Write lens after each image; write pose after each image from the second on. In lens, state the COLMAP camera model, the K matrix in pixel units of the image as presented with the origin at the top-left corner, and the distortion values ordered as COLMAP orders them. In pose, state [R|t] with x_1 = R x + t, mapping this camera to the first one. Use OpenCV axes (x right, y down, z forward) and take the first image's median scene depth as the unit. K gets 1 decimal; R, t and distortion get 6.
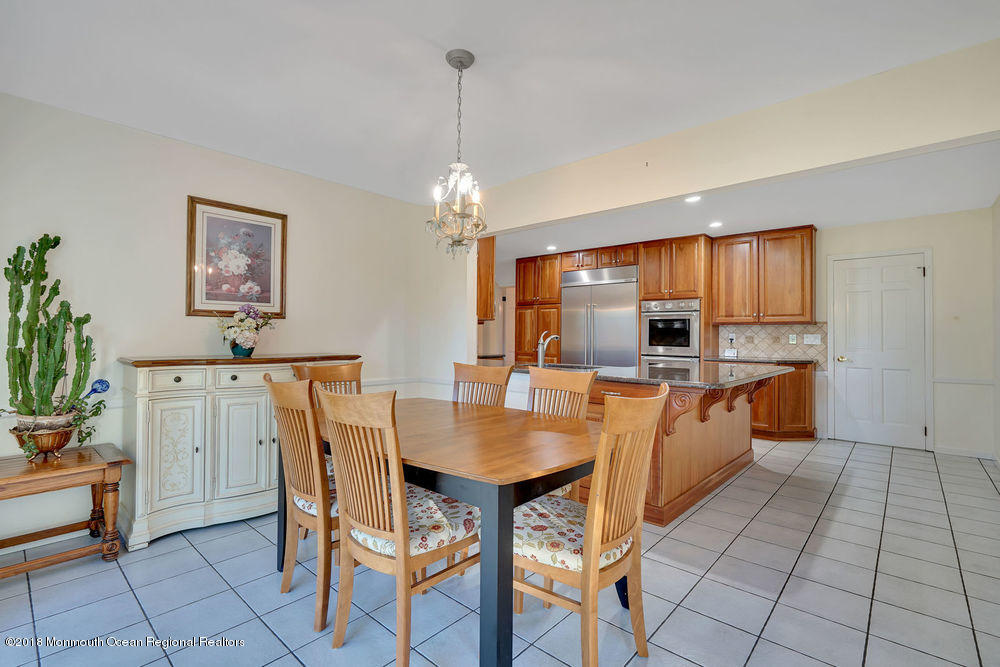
lens RADIAL K [[462.7, 0, 499.6], [0, 462.7, 334.3], [0, 0, 1]] dist [-0.016616, 0.004327]
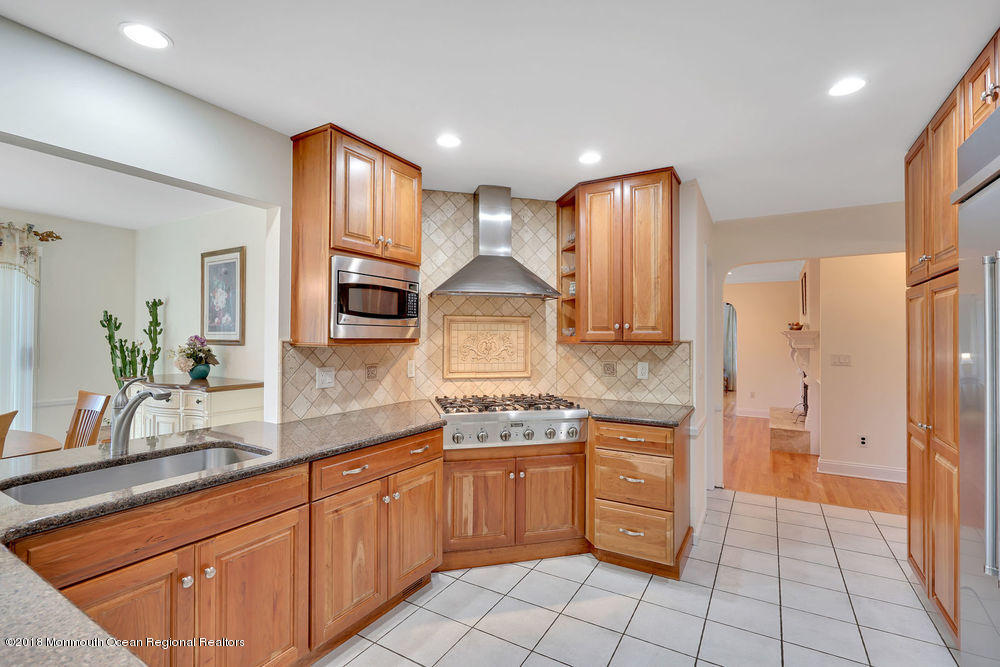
lens RADIAL K [[462.7, 0, 503.1], [0, 462.7, 331.9], [0, 0, 1]] dist [-0.016616, 0.004327]
pose [[0.193658, -0.014512, -0.980962, 0.420568], [0.000091, 0.999891, -0.014774, -0.030849], [0.981069, 0.002772, 0.193638, 0.862593]]
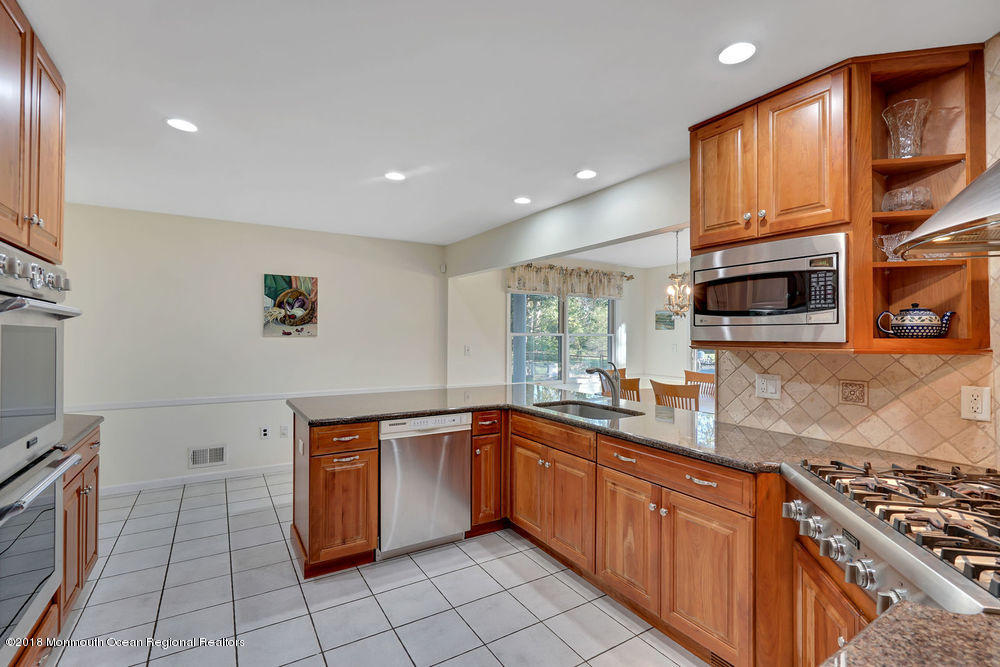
lens RADIAL K [[462.7, 0, 494.7], [0, 462.7, 334.6], [0, 0, 1]] dist [-0.016616, 0.004327]
pose [[-0.956348, -0.011025, 0.292021, 0.040483], [-0.013270, 0.999896, -0.005709, -0.031556], [-0.291928, -0.009335, -0.956395, 1.232555]]
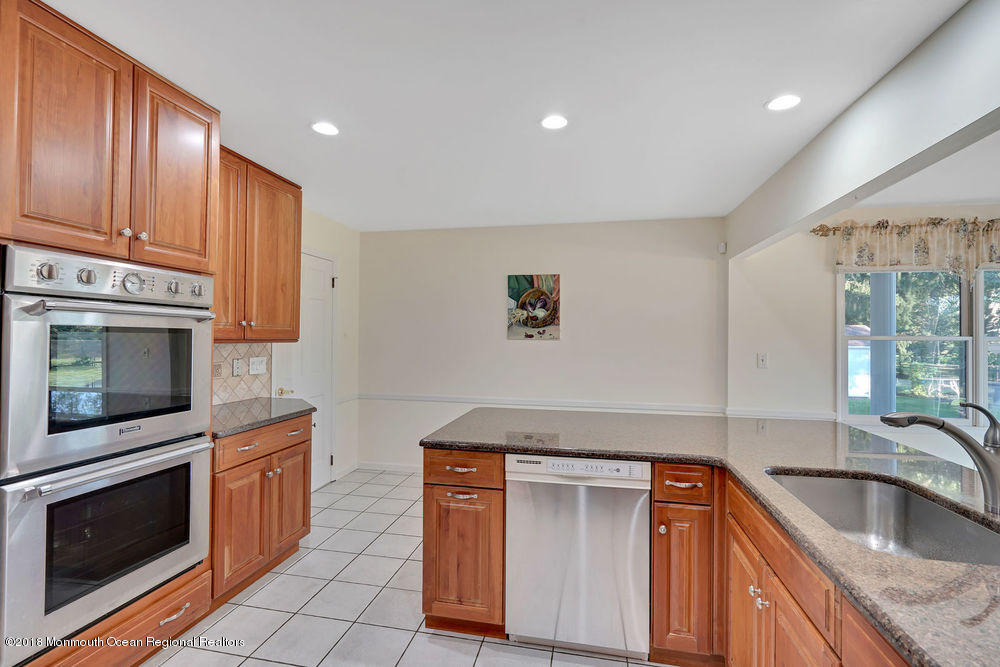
lens RADIAL K [[462.7, 0, 485.1], [0, 462.7, 332.1], [0, 0, 1]] dist [-0.016616, 0.004327]
pose [[-0.493361, -0.002054, 0.869822, -0.006651], [-0.017378, 0.999821, -0.007496, -0.032955], [-0.869651, -0.018814, -0.493308, 0.993873]]
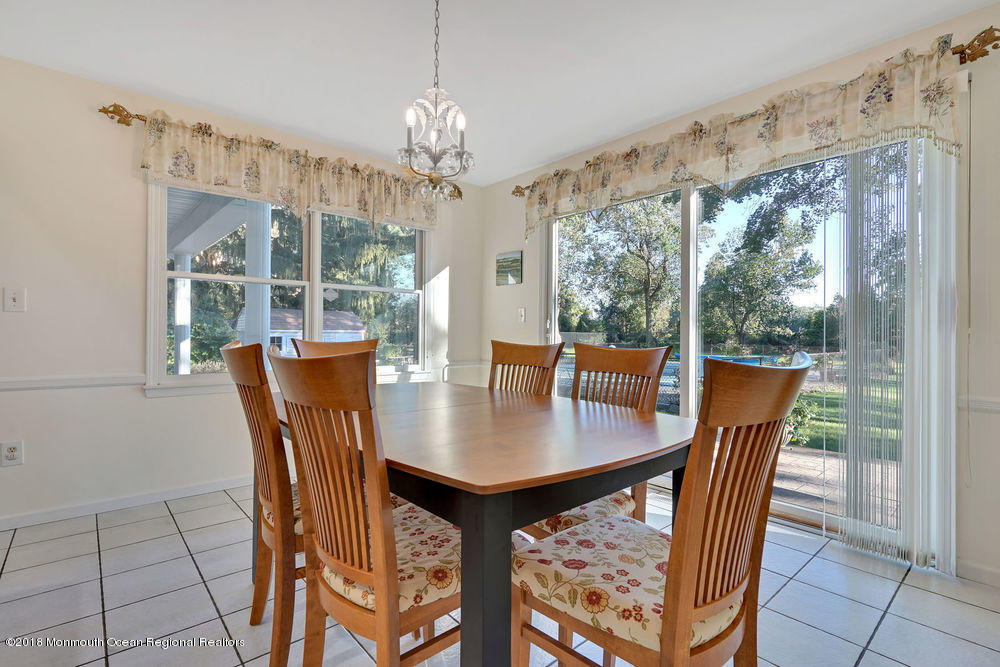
lens RADIAL K [[462.7, 0, 499.5], [0, 462.7, 328.3], [0, 0, 1]] dist [-0.016616, 0.004327]
pose [[-0.993415, -0.015081, 0.113571, -0.106292], [-0.016272, 0.999822, -0.009566, 0.020309], [-0.113407, -0.011351, -0.993484, 0.664355]]
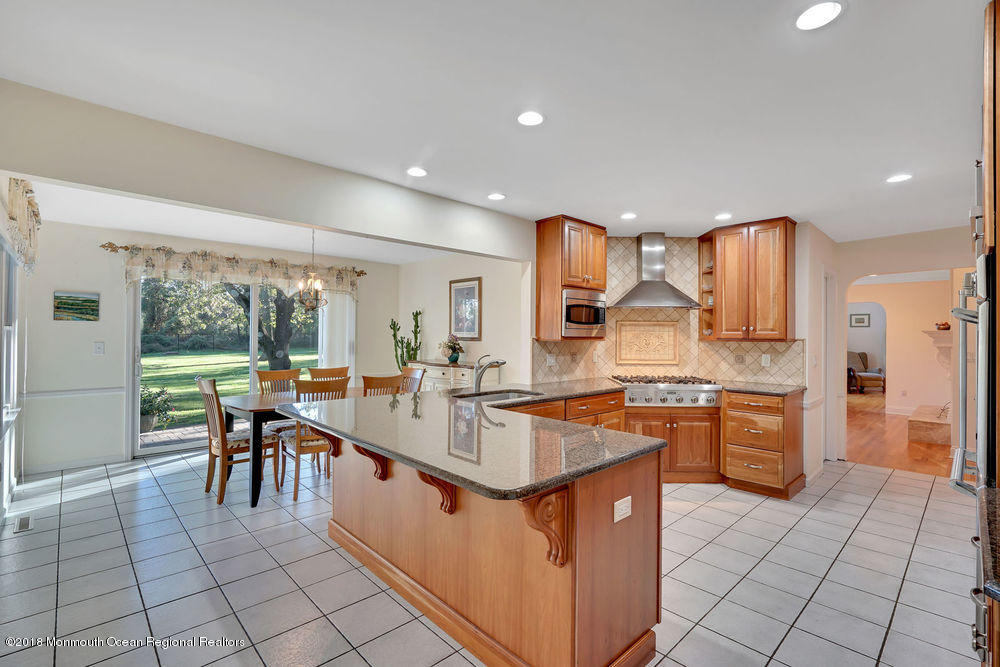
lens RADIAL K [[462.7, 0, 498.0], [0, 462.7, 330.9], [0, 0, 1]] dist [-0.016616, 0.004327]
pose [[-0.090494, -0.013022, -0.995812, 0.718437], [-0.003101, 0.999913, -0.012794, -0.030362], [0.995892, 0.001930, -0.090526, 0.758112]]
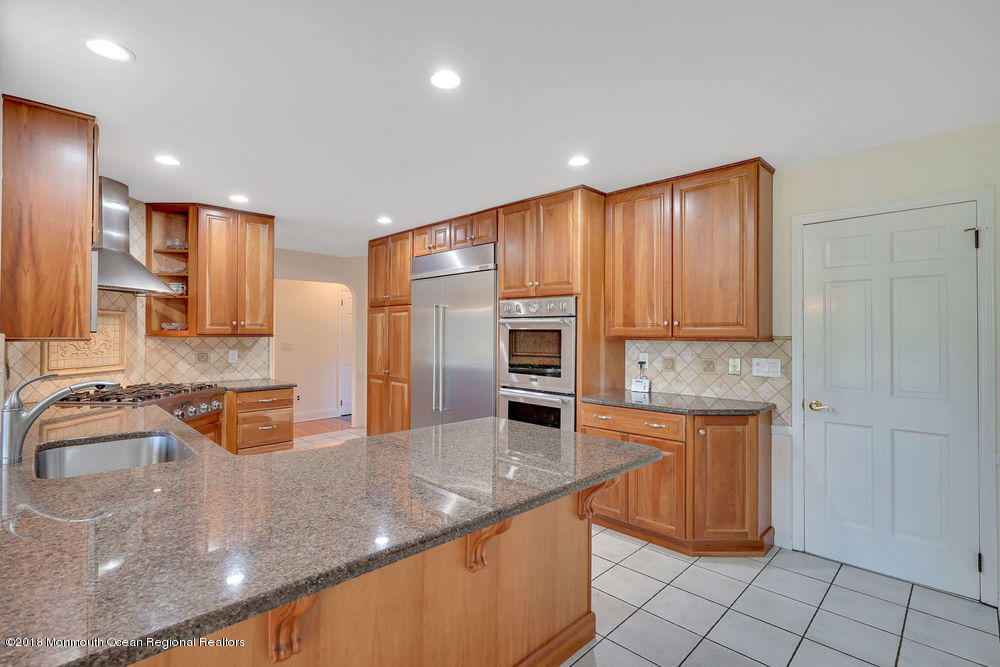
lens RADIAL K [[462.7, 0, 502.6], [0, 462.7, 333.2], [0, 0, 1]] dist [-0.016616, 0.004327]
pose [[0.999021, -0.000751, -0.044225, 0.368165], [0.000810, 0.999999, 0.001332, -0.030330], [0.044224, -0.001366, 0.999021, 0.407975]]
